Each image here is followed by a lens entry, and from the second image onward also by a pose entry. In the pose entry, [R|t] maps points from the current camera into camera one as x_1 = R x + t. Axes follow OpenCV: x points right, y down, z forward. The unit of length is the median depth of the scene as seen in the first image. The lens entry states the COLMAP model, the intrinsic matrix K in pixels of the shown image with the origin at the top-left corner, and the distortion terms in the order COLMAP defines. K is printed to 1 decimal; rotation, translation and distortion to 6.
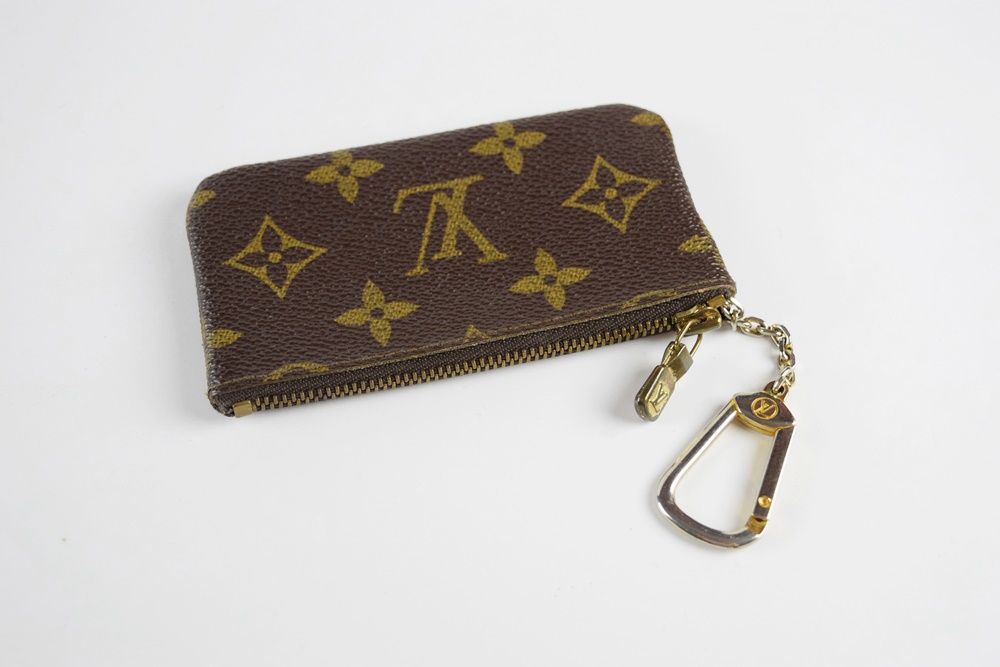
lens RADIAL K [[1557.9, 0, 500.5], [0, 1557.9, 334.0], [0, 0, 1]] dist [0.046410, 0.000000]
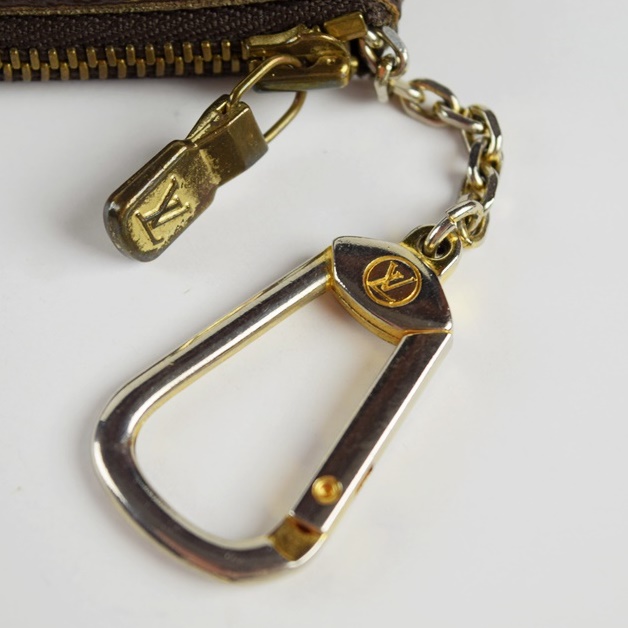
lens RADIAL K [[1692.4, 0, 313.8], [0, 1692.4, 314.4], [0, 0, 1]] dist [0.115953, 0.000000]
pose [[0.977375, 0.197292, -0.076243, 0.184805], [-0.188508, 0.975999, 0.109047, 0.008333], [0.095927, -0.092208, 0.991108, 0.515086]]
